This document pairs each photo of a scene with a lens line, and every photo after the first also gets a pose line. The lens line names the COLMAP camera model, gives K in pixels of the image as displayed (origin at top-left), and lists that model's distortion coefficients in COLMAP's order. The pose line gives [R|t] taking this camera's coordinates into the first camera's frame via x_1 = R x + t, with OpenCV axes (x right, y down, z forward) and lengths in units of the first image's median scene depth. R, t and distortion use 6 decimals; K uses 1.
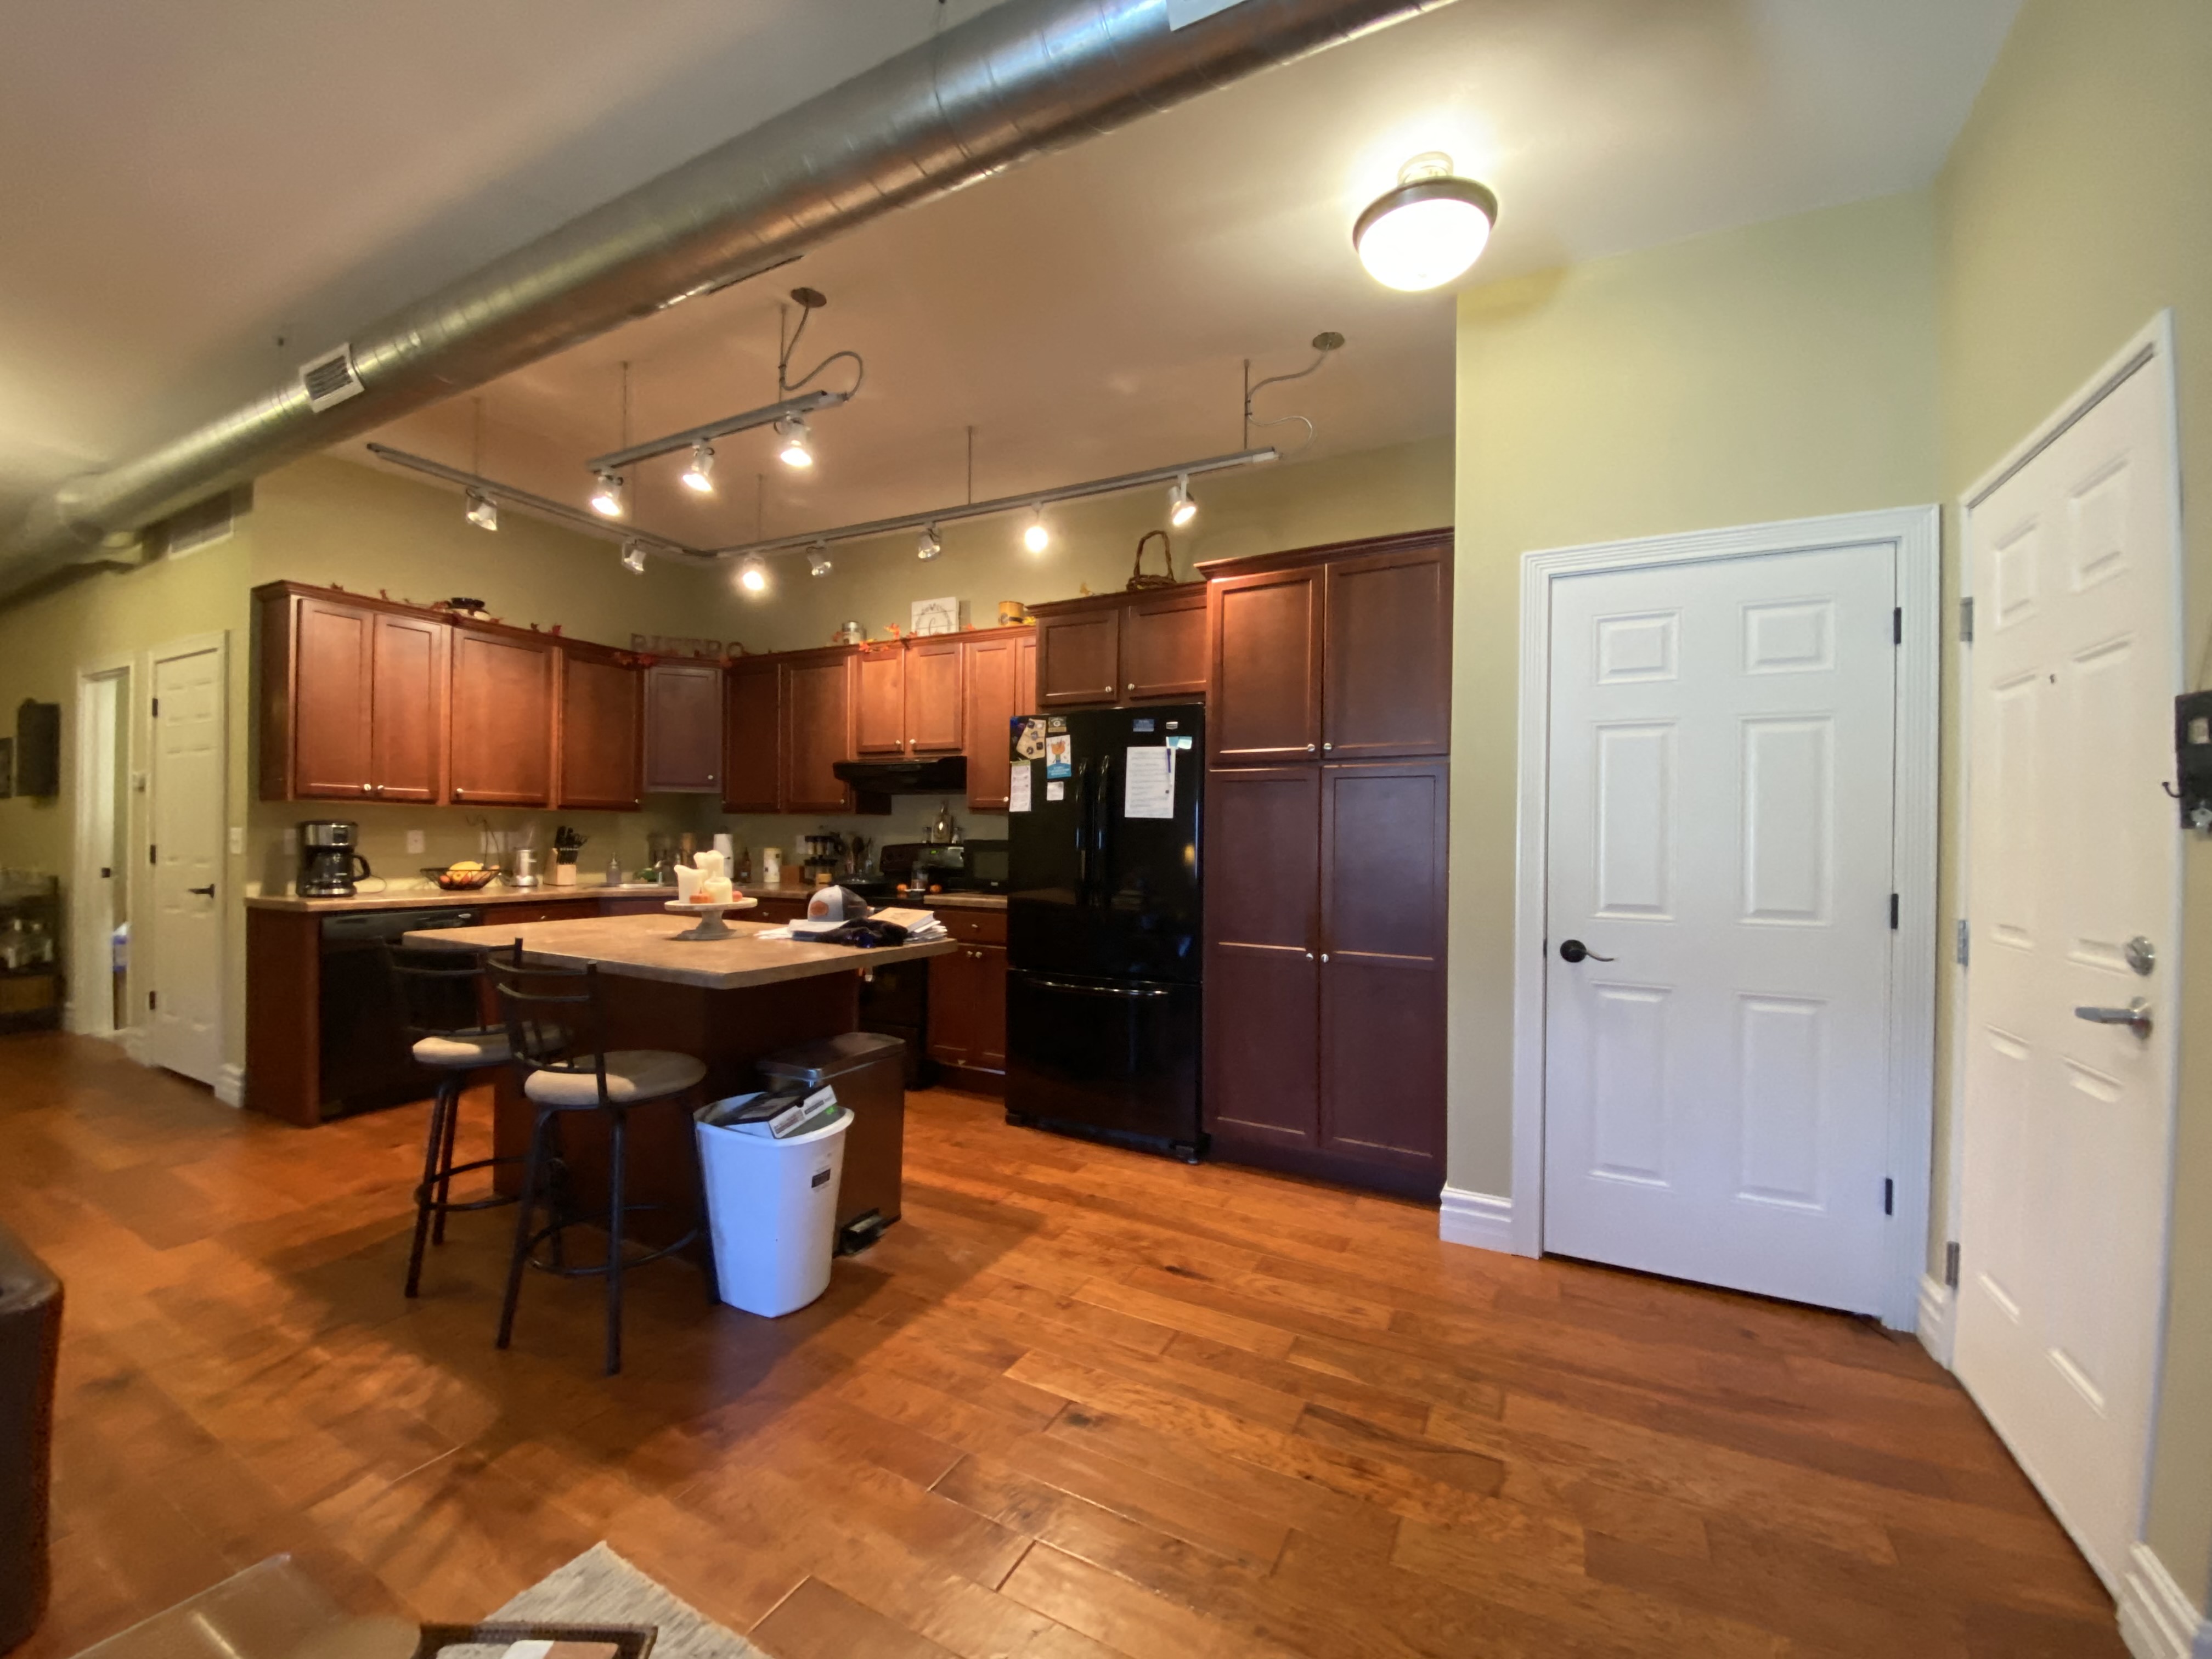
lens RADIAL K [[901.1, 0, 1127.8], [0, 901.1, 828.1], [0, 0, 1]] dist [0.010558, -0.016236]
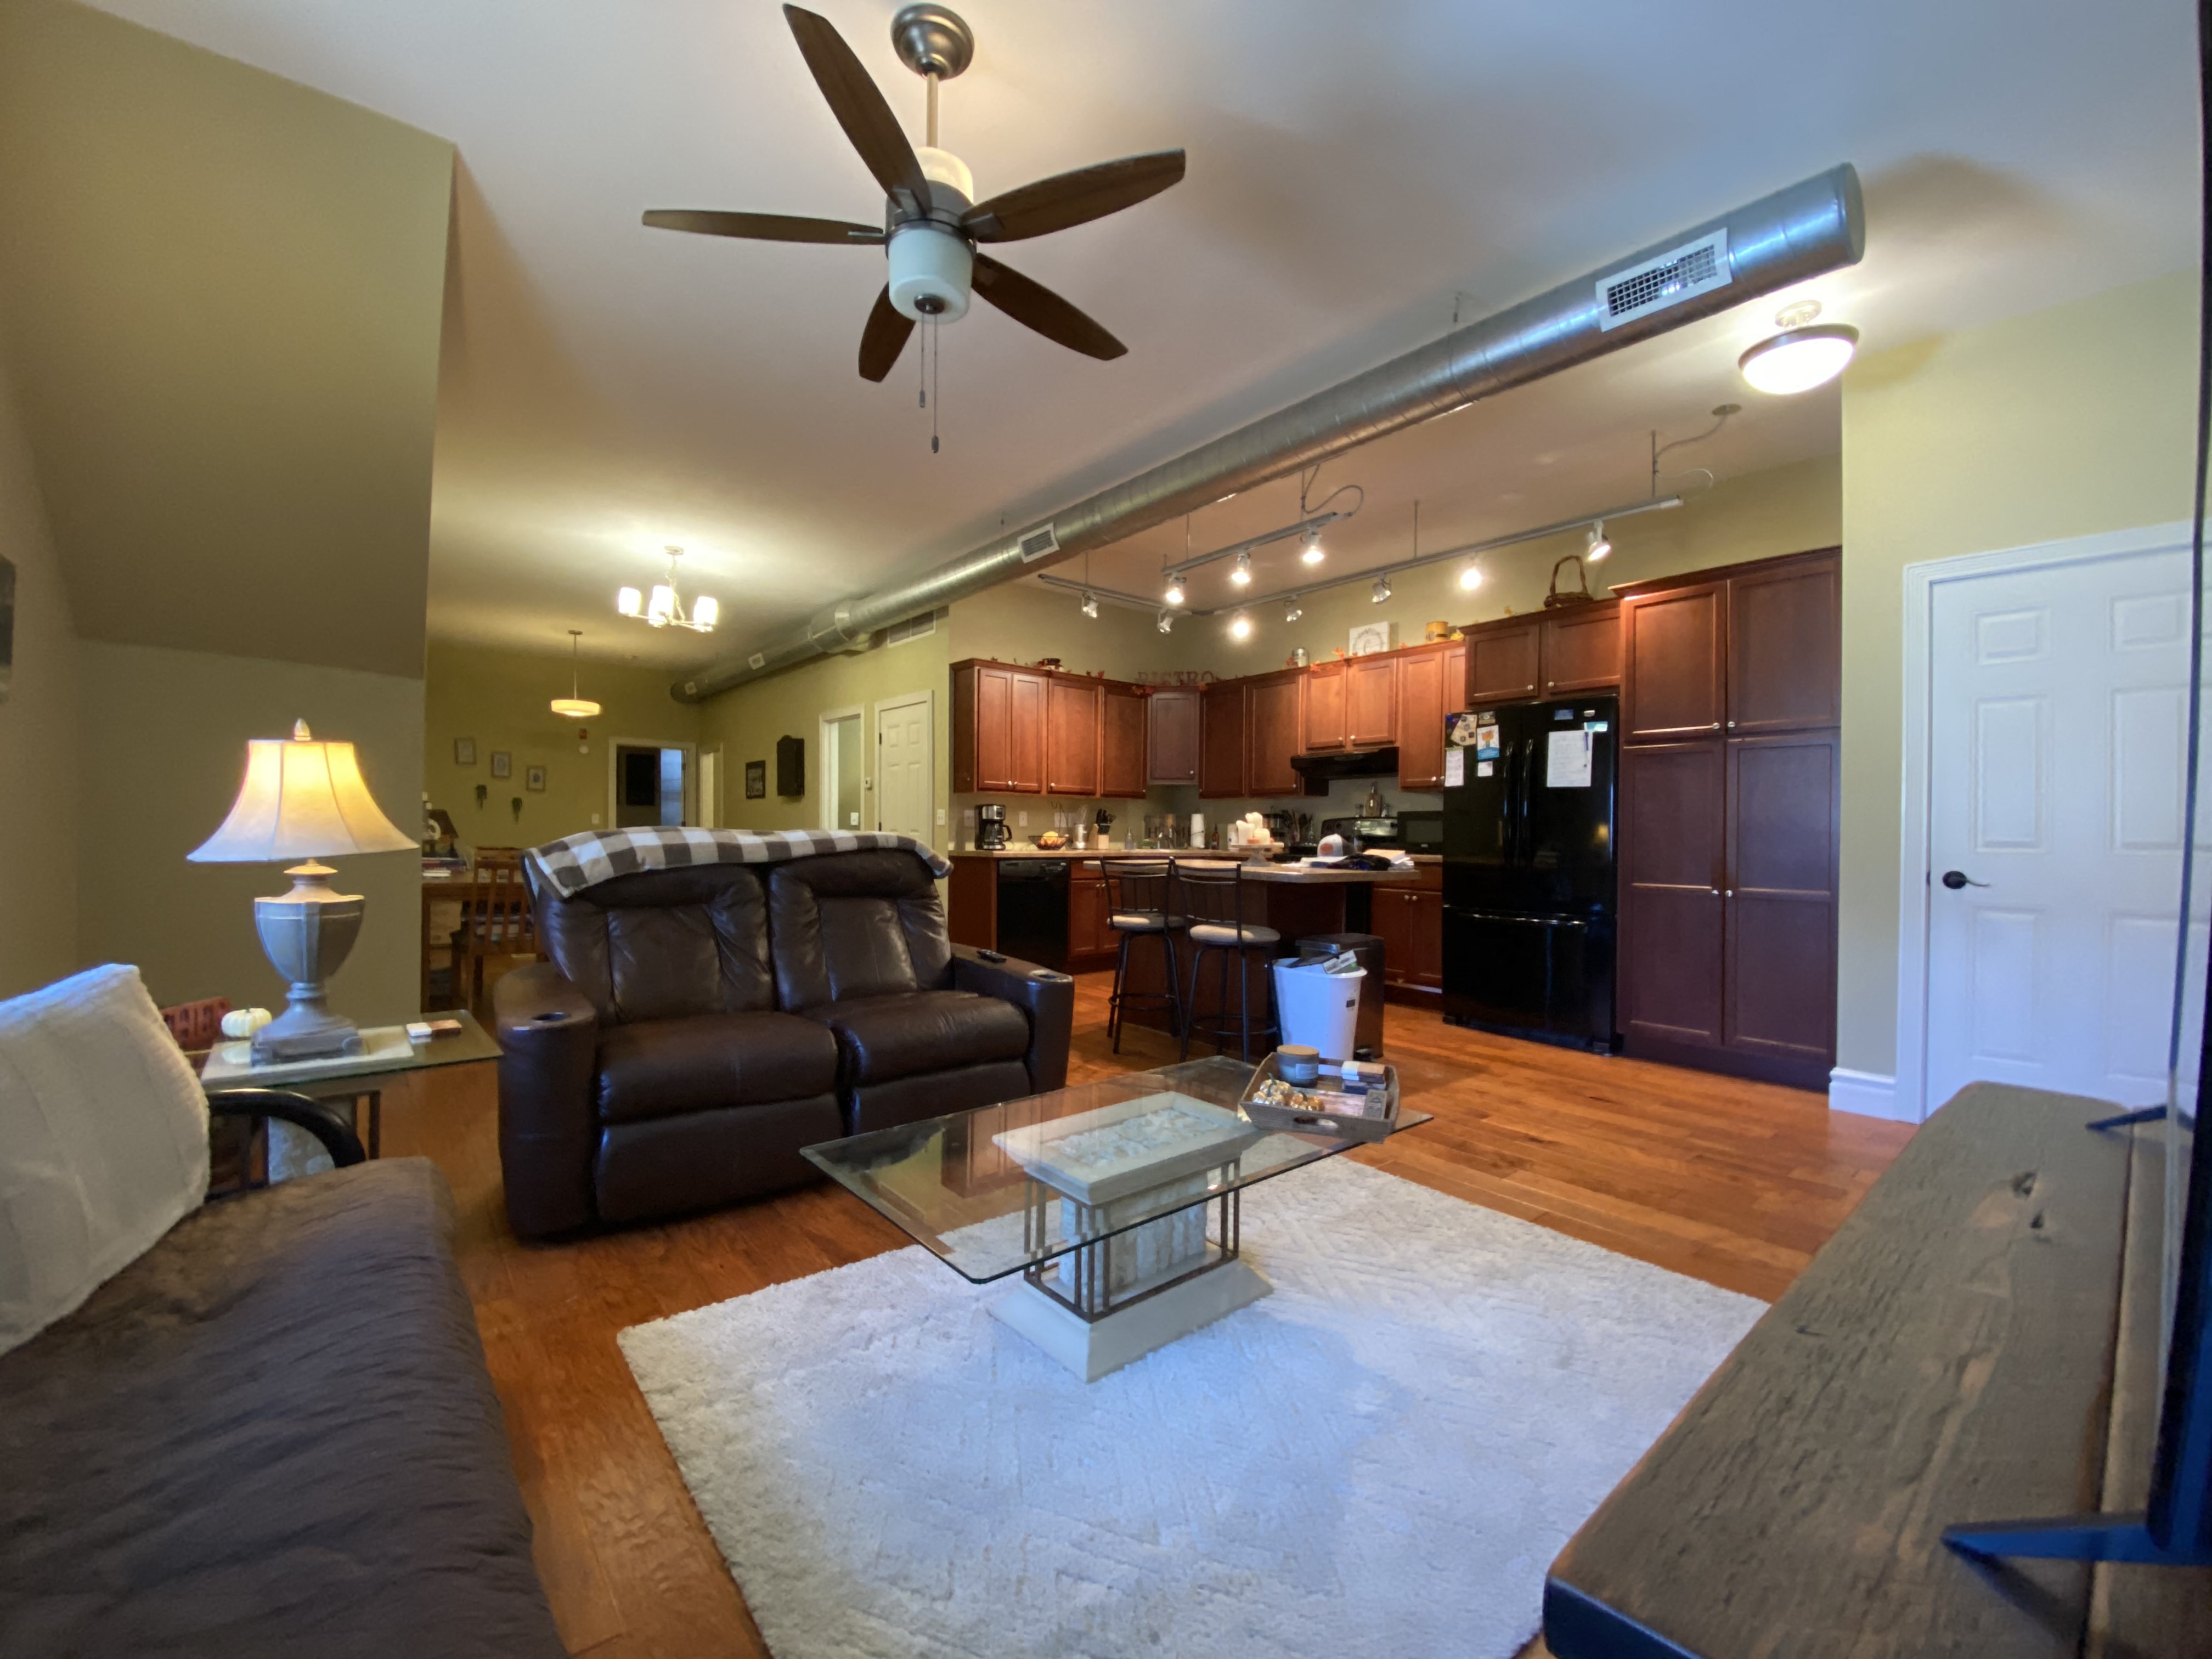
lens RADIAL K [[901.1, 0, 1085.0], [0, 901.1, 837.5], [0, 0, 1]] dist [0.010558, -0.016236]
pose [[0.905064, -0.002524, -0.425267, -0.052449], [0.007737, 0.999915, 0.010532, 0.042308], [0.425204, -0.012822, 0.905006, -0.465767]]
